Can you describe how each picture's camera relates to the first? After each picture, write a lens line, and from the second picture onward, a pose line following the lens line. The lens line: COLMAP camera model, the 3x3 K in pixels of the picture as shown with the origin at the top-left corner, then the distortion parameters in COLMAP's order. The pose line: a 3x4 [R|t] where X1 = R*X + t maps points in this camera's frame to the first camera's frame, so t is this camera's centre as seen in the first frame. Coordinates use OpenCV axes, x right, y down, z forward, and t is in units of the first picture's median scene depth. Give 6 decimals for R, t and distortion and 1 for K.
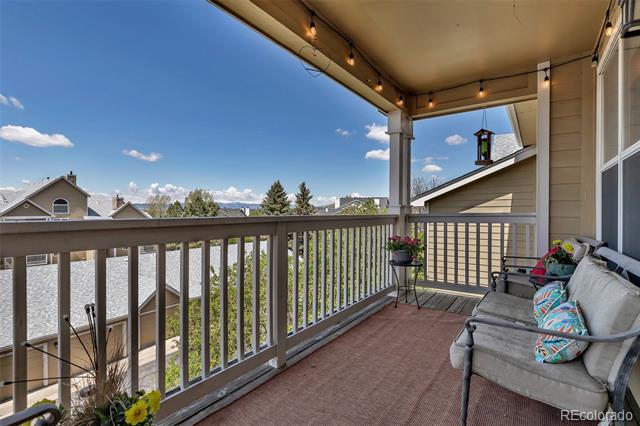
lens RADIAL K [[306.4, 0, 320.0], [0, 306.4, 213.0], [0, 0, 1]] dist [0.001673, 0.000409]
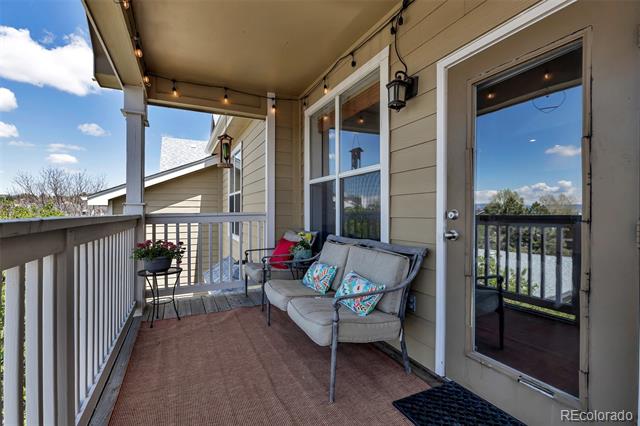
lens RADIAL K [[306.4, 0, 320.0], [0, 306.4, 213.0], [0, 0, 1]] dist [0.001673, 0.000409]
pose [[0.477962, -0.003190, 0.878374, -0.255256], [0.005241, 0.999986, 0.000780, 0.002629], [-0.878365, 0.004231, 0.477972, 0.204384]]
